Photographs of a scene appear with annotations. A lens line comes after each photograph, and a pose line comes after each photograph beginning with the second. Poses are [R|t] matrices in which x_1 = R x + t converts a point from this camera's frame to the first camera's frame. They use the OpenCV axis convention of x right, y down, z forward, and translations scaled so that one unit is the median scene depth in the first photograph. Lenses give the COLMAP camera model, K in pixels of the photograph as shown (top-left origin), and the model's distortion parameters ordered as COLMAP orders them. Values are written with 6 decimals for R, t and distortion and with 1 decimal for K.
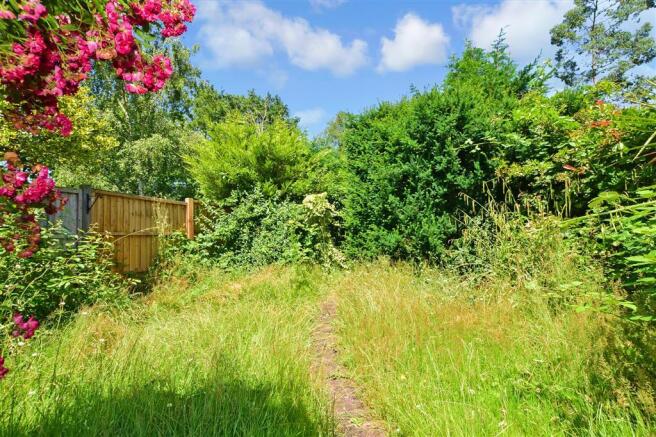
lens RADIAL K [[299.4, 0, 328.0], [0, 299.4, 218.5], [0, 0, 1]] dist [-0.000496, -0.000057]
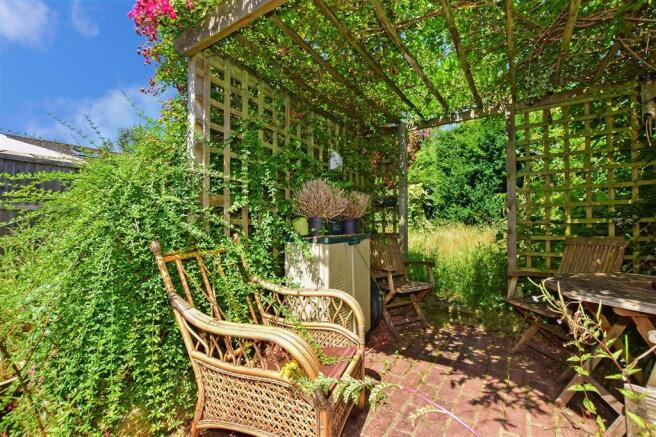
lens RADIAL K [[299.4, 0, 328.0], [0, 299.4, 218.5], [0, 0, 1]] dist [-0.000496, -0.000057]
pose [[0.962582, 0.017180, -0.270445, -0.061482], [-0.006095, 0.999108, 0.041775, 0.038574], [0.270921, -0.038563, 0.961829, -0.733729]]
